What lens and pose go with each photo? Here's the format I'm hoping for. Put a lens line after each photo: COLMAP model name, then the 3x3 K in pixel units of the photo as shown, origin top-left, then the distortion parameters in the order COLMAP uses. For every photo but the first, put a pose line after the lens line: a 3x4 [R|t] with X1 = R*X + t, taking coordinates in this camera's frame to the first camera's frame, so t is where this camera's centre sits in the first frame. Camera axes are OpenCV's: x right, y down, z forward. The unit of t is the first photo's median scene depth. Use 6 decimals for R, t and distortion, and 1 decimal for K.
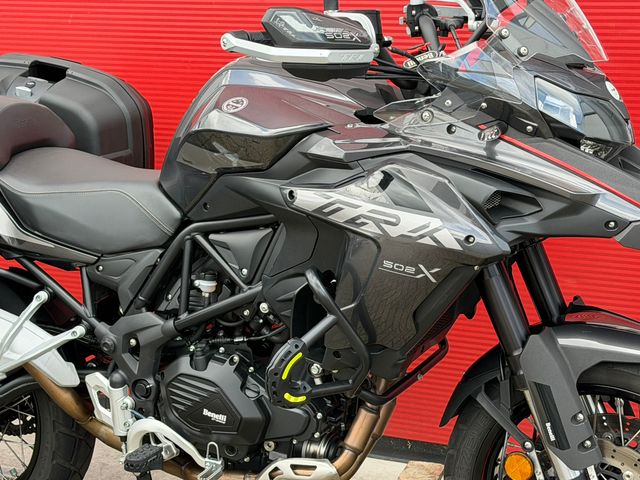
lens RADIAL K [[1423.5, 0, 320.0], [0, 1423.5, 240.0], [0, 0, 1]] dist [0.123339, 0.249871]
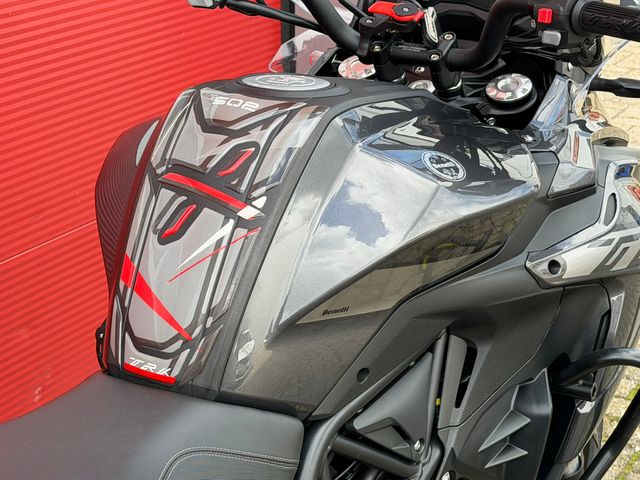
lens RADIAL K [[1423.5, 0, 320.0], [0, 1423.5, 240.0], [0, 0, 1]] dist [0.123339, 0.249871]
pose [[0.086509, -0.326059, 0.941383, -0.565825], [0.224312, 0.927037, 0.300477, -0.233755], [-0.970670, 0.185170, 0.153336, 0.920292]]
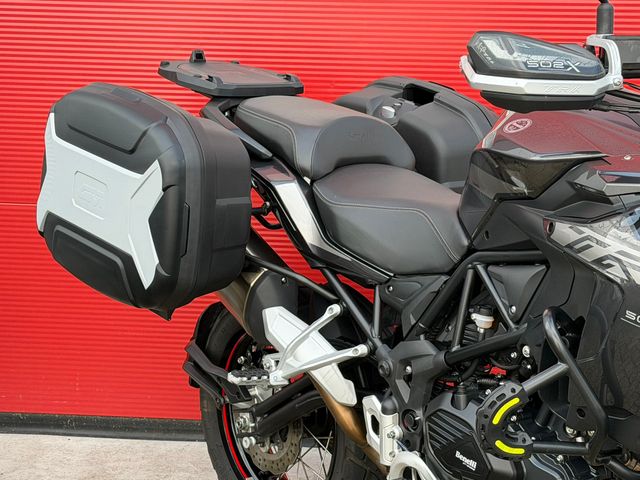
lens RADIAL K [[1408.6, 0, 328.4], [0, 1408.6, 241.2], [0, 0, 1]] dist [0.100223, 0.428537]
pose [[0.907614, 0.124569, -0.400898, 0.194639], [-0.145393, 0.989134, -0.021814, 0.015795], [0.393824, 0.078086, 0.915863, 0.115563]]
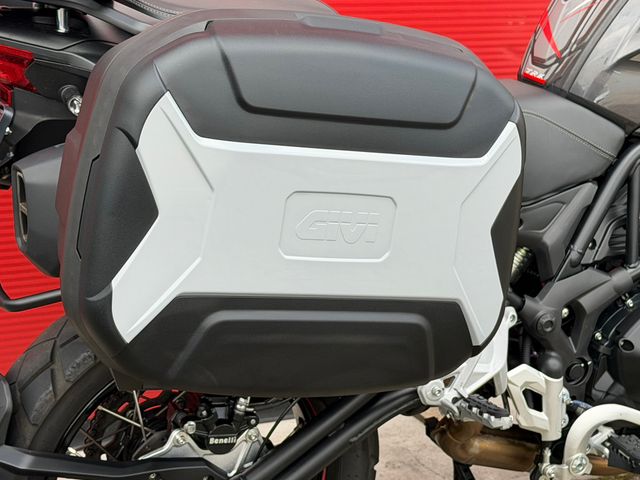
lens RADIAL K [[1423.5, 0, 320.0], [0, 1423.5, 240.0], [0, 0, 1]] dist [0.123339, 0.249871]
pose [[0.636596, -0.177014, 0.750608, -0.795780], [0.110973, 0.984198, 0.137984, -0.085694], [-0.763172, -0.004543, 0.646180, 0.643730]]
